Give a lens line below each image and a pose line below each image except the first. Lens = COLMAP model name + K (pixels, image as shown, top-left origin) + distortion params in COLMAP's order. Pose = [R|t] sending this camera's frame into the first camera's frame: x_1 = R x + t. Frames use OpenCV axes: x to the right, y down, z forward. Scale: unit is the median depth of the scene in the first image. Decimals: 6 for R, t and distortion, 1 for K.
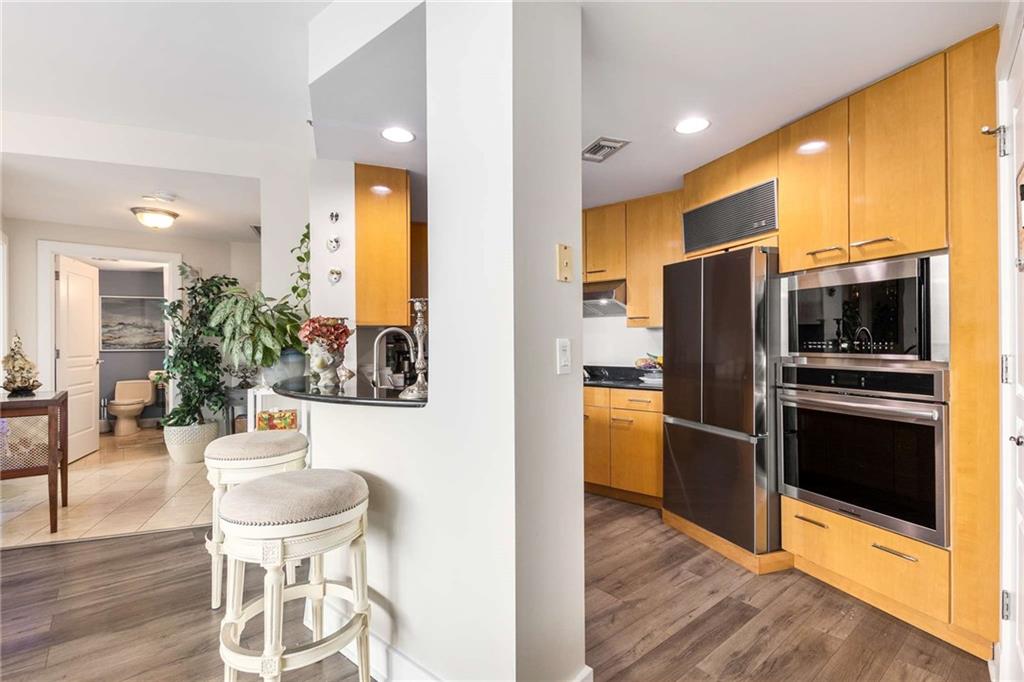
lens RADIAL K [[486.8, 0, 502.2], [0, 486.8, 343.1], [0, 0, 1]] dist [-0.001008, -0.000199]
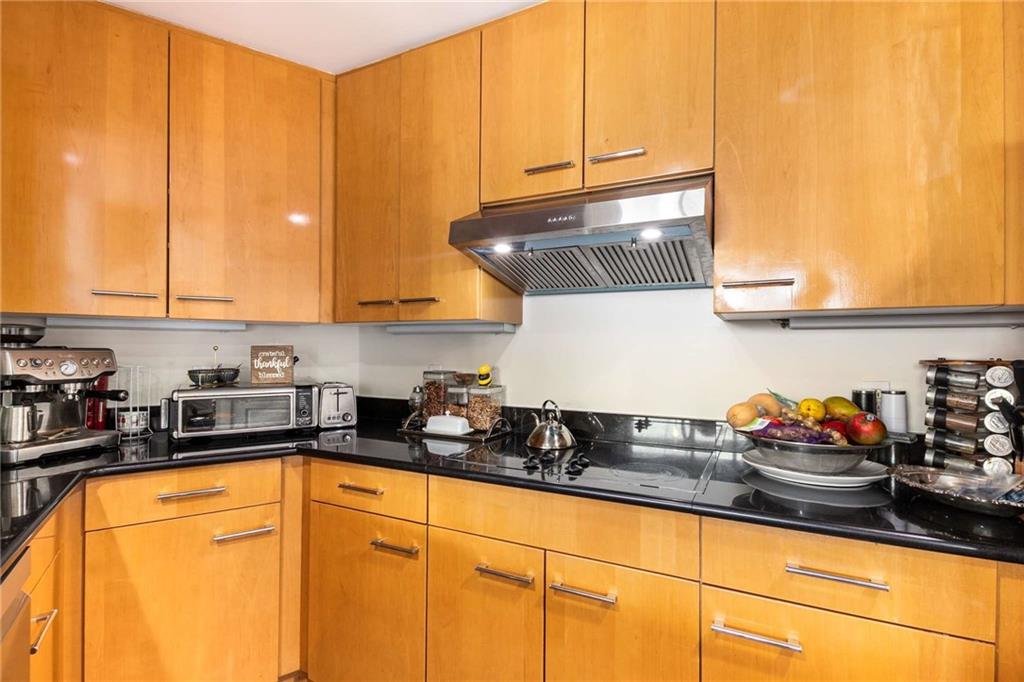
lens RADIAL K [[484.6, 0, 511.1], [0, 484.6, 348.8], [0, 0, 1]] dist [0.001542, -0.000748]
pose [[0.969848, 0.014226, 0.243294, 0.056085], [-0.013211, 0.999896, -0.005804, -0.005533], [-0.243351, 0.002415, 0.969935, 1.062160]]
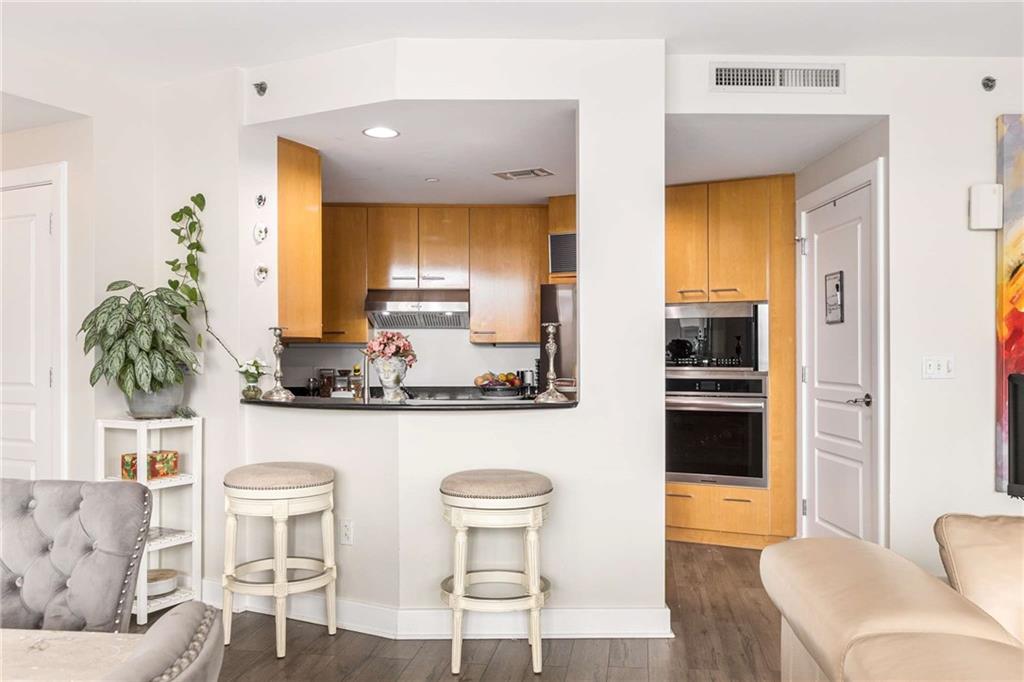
lens RADIAL K [[879.7, 0, 508.3], [0, 879.7, 353.0], [0, 0, 1]] dist [0.016274, 0.001586]
pose [[0.737909, 0.007949, 0.674853, -1.215951], [-0.001946, 0.999952, -0.009650, 0.005290], [-0.674897, 0.005808, 0.737889, -0.408780]]
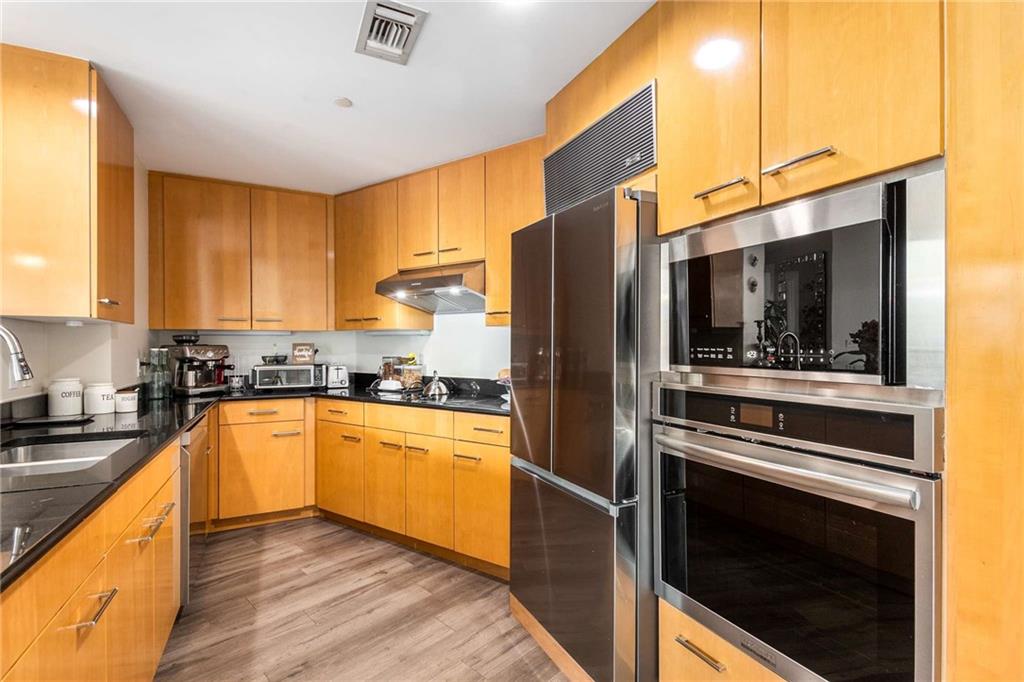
lens RADIAL K [[484.6, 0, 511.1], [0, 484.6, 348.8], [0, 0, 1]] dist [0.001542, -0.000748]
pose [[0.993457, 0.005125, 0.114091, 0.317567], [-0.005532, 0.999979, 0.003257, -0.001834], [-0.114072, -0.003866, 0.993465, 0.415581]]
